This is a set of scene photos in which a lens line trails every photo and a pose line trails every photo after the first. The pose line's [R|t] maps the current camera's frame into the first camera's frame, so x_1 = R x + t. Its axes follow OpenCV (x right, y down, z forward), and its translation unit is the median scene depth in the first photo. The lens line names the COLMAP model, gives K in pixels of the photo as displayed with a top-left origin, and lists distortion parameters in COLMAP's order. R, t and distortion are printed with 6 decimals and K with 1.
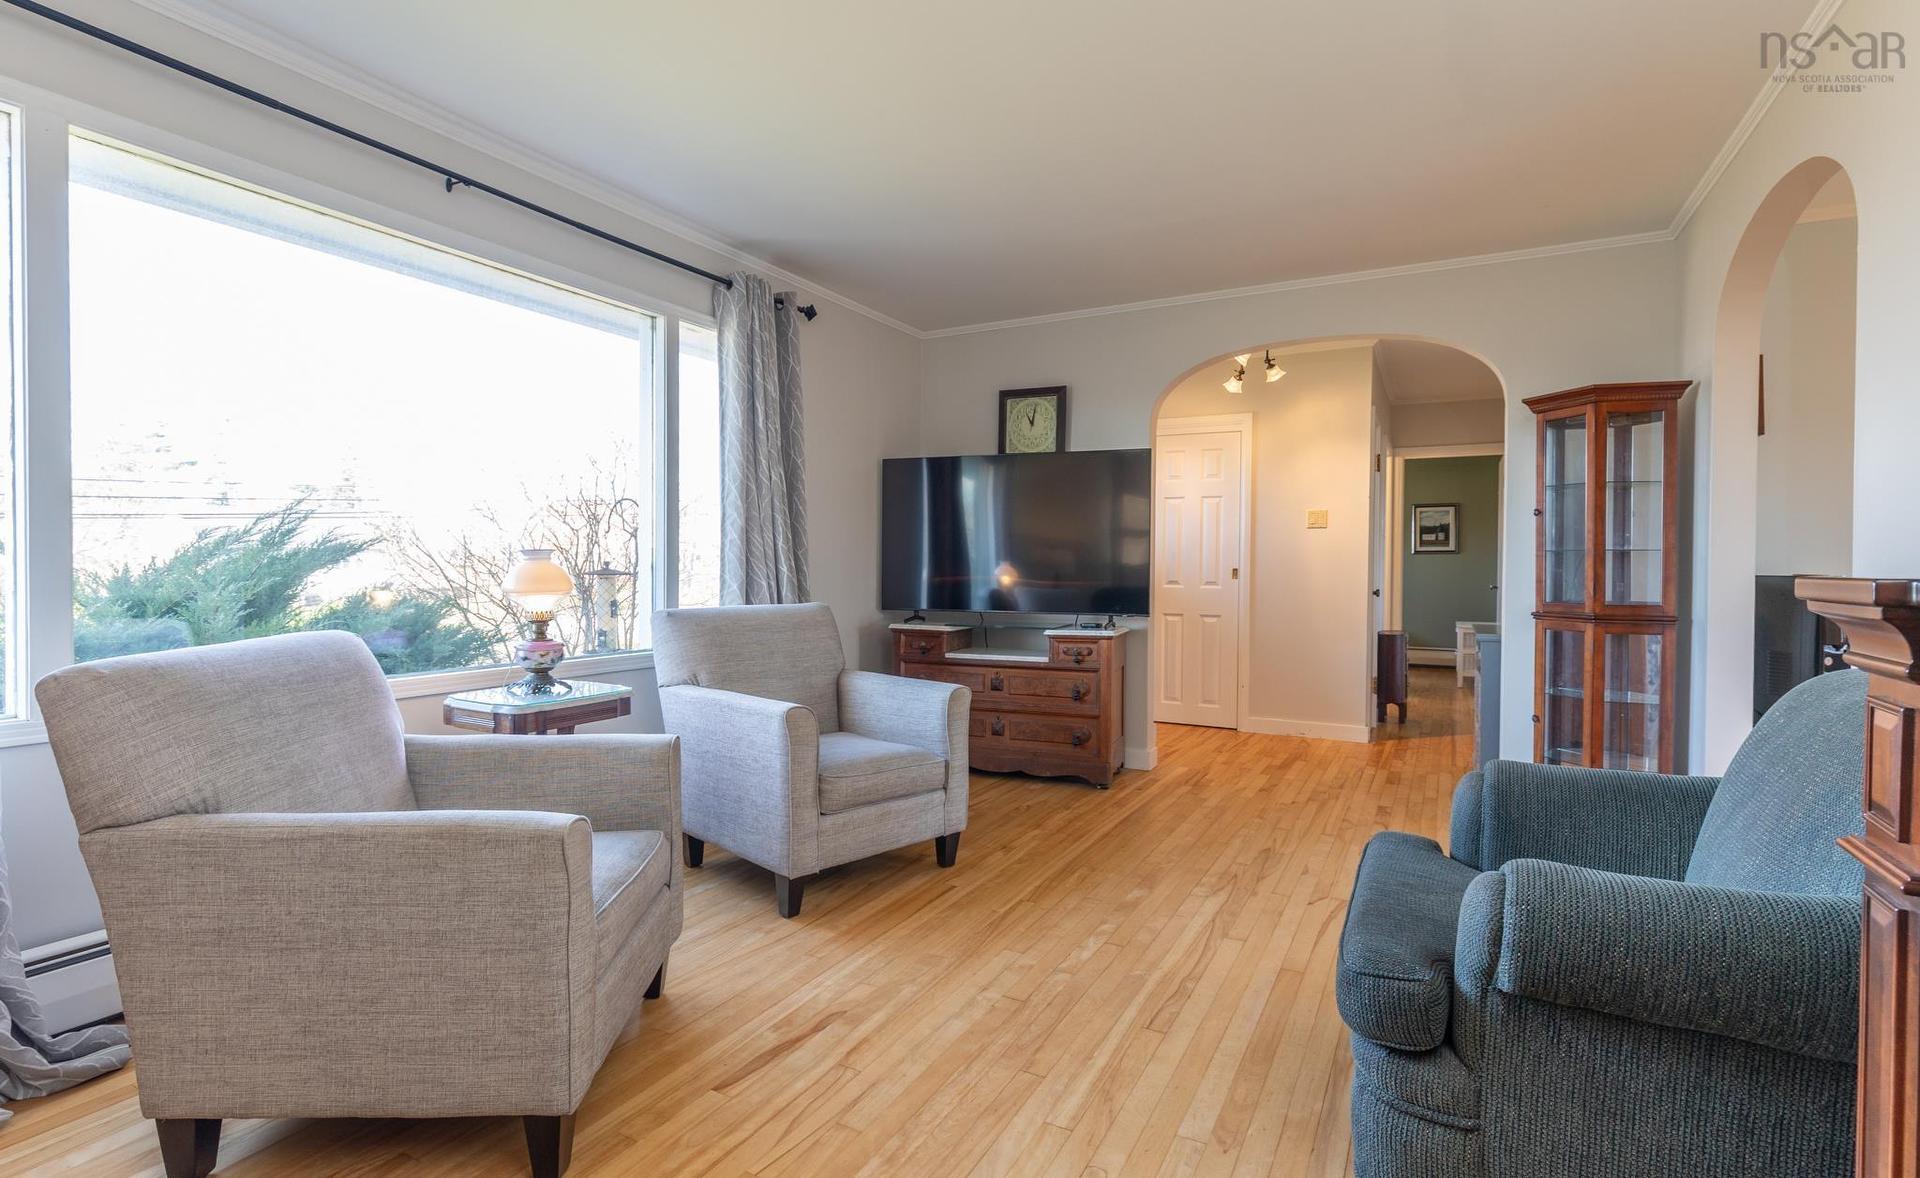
lens RADIAL K [[834.1, 0, 973.2], [0, 834.1, 588.8], [0, 0, 1]] dist [0.001137, 0.000245]
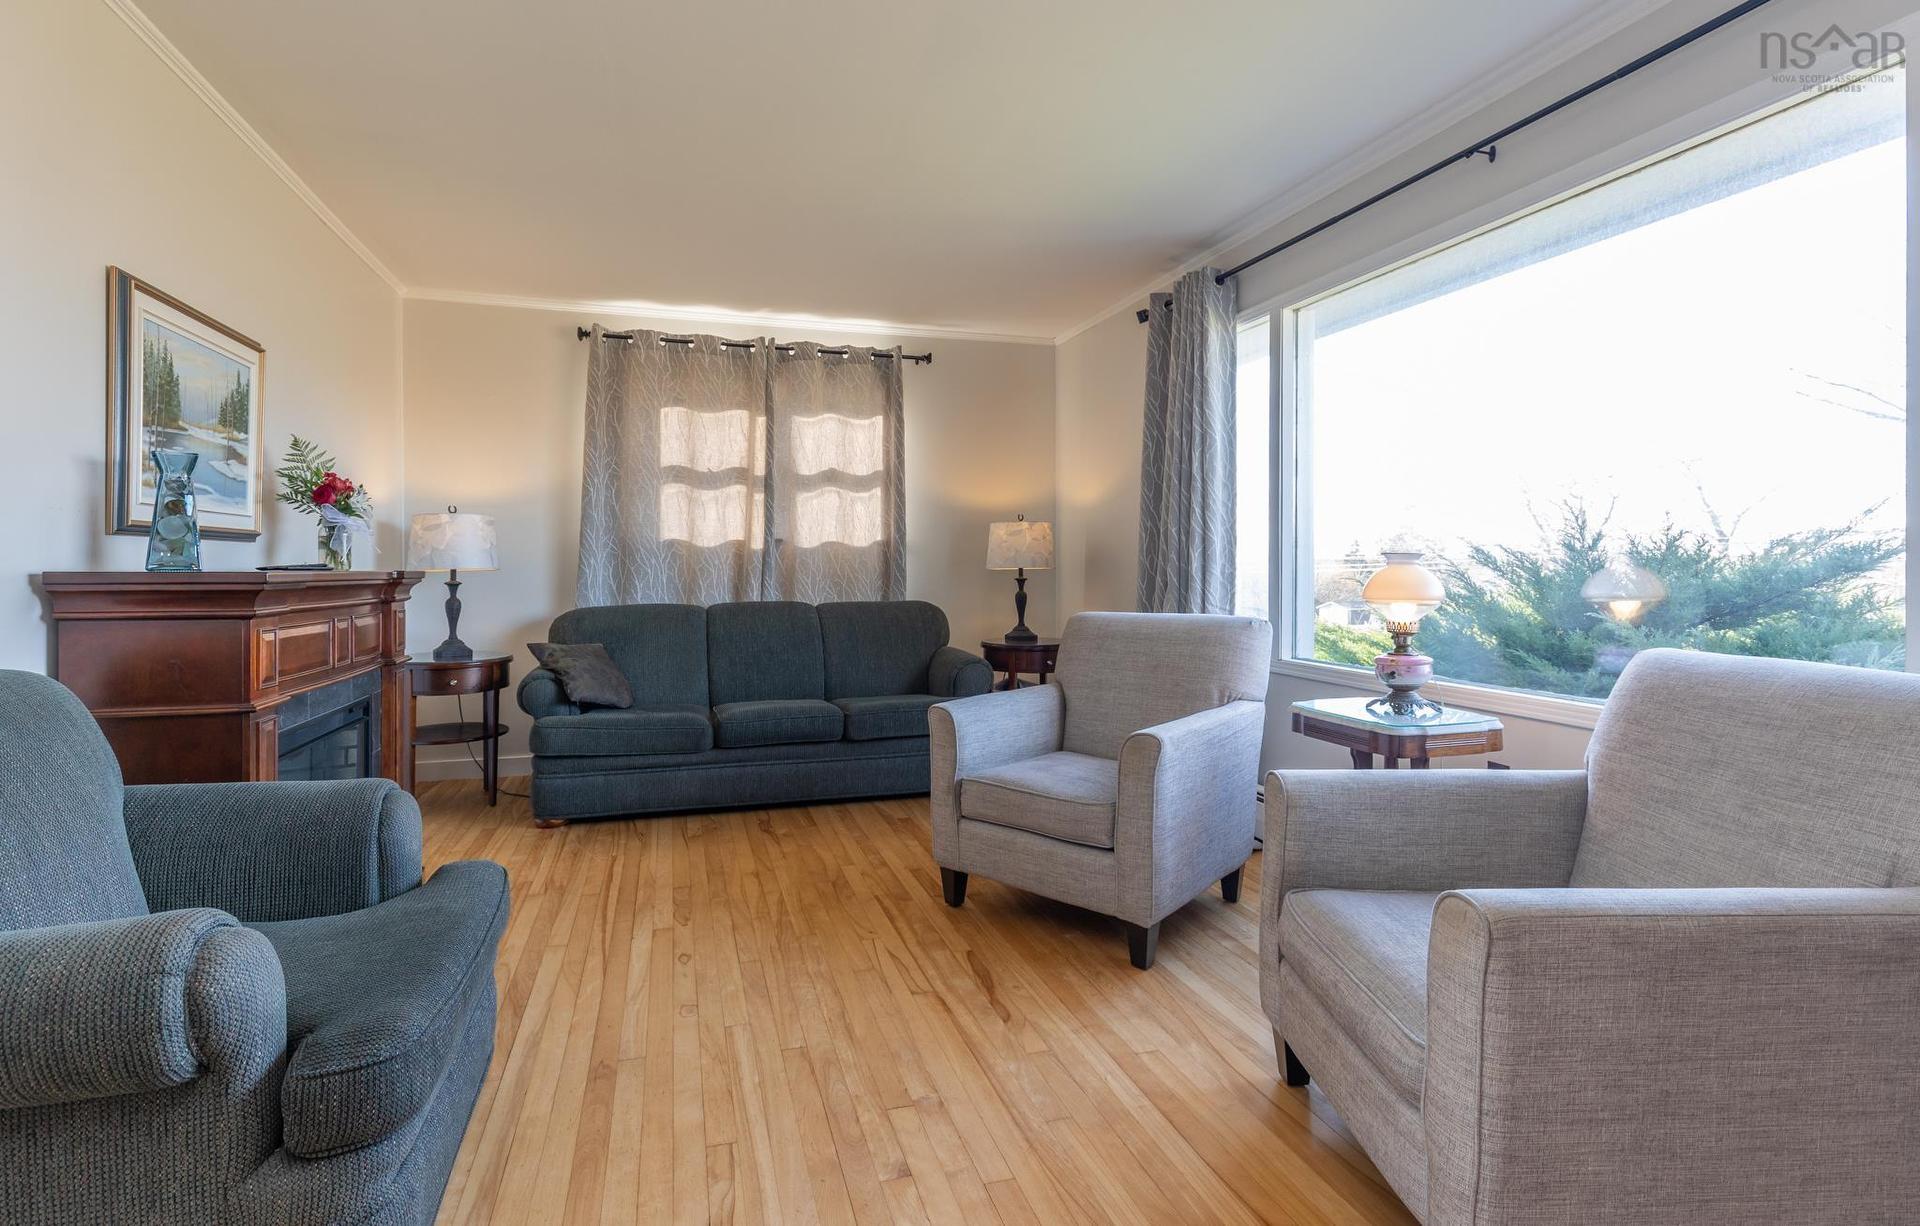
lens RADIAL K [[877.0, 0, 921.2], [0, 877.0, 565.4], [0, 0, 1]] dist [-0.001041, -0.000571]
pose [[-0.708479, -0.001240, -0.705731, 0.691486], [-0.017137, 0.999734, 0.015448, -0.051573], [0.705524, 0.023039, -0.708311, 1.754158]]
